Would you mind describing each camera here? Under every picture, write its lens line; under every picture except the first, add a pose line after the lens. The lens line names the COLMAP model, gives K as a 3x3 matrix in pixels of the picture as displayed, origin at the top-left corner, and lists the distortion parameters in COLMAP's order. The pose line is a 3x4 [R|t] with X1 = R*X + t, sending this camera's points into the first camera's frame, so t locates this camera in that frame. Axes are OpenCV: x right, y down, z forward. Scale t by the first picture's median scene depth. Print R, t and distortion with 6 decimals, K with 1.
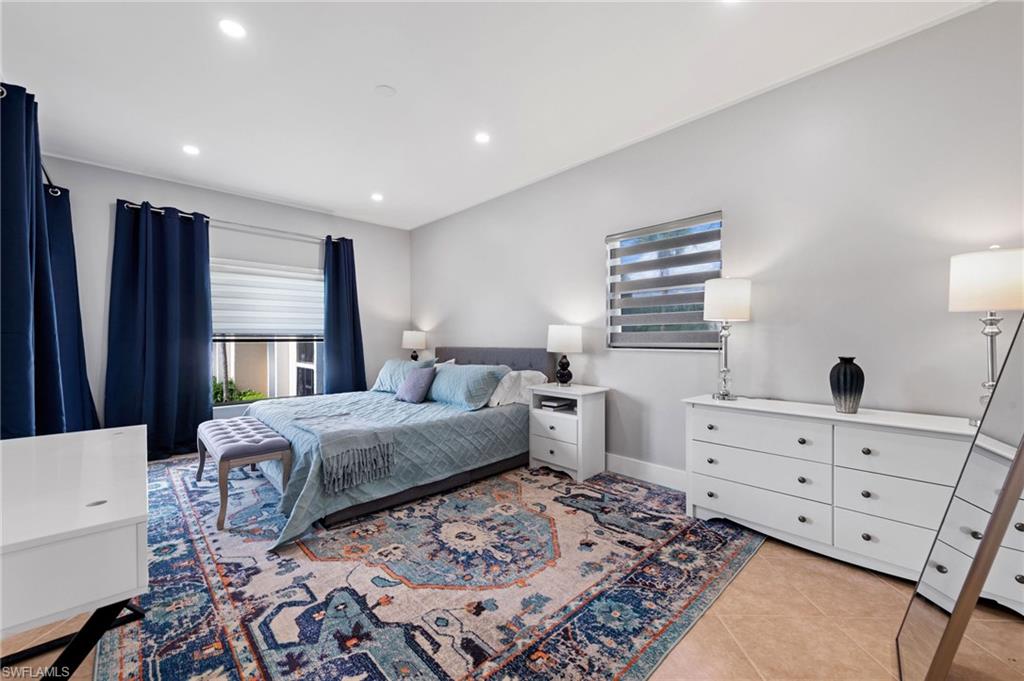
lens RADIAL K [[409.0, 0, 519.1], [0, 409.0, 340.8], [0, 0, 1]] dist [0.014558, -0.004262]
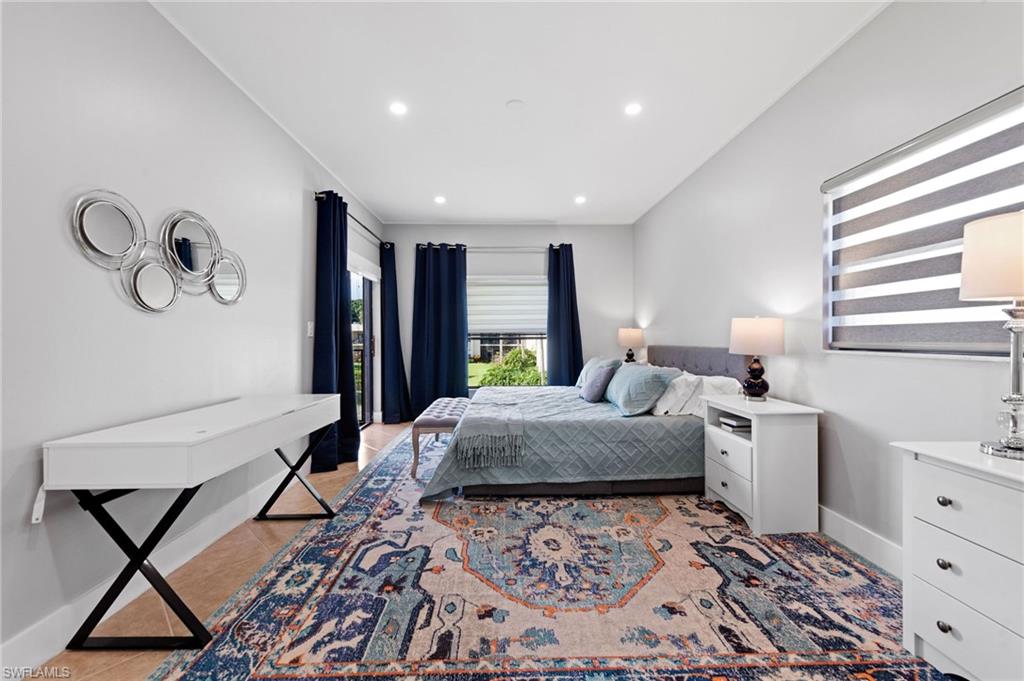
lens RADIAL K [[409.0, 0, 507.3], [0, 409.0, 337.9], [0, 0, 1]] dist [0.014558, -0.004262]
pose [[0.731900, -0.001587, -0.681410, 0.476629], [0.000233, 0.999998, -0.002079, -0.000014], [0.681412, 0.001363, 0.731899, 0.251147]]
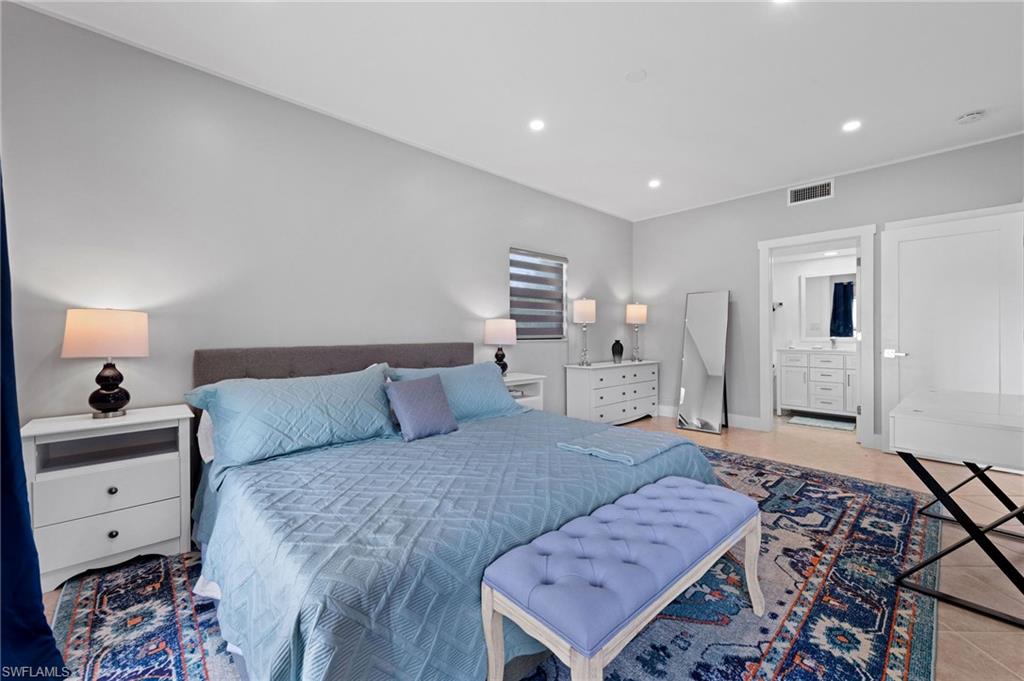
lens RADIAL K [[409.0, 0, 508.6], [0, 409.0, 336.5], [0, 0, 1]] dist [0.014558, -0.004262]
pose [[0.015507, -0.008778, 0.999841, -1.586876], [0.006648, 0.999940, 0.008676, -0.006143], [-0.999858, 0.006513, 0.015564, 1.579209]]
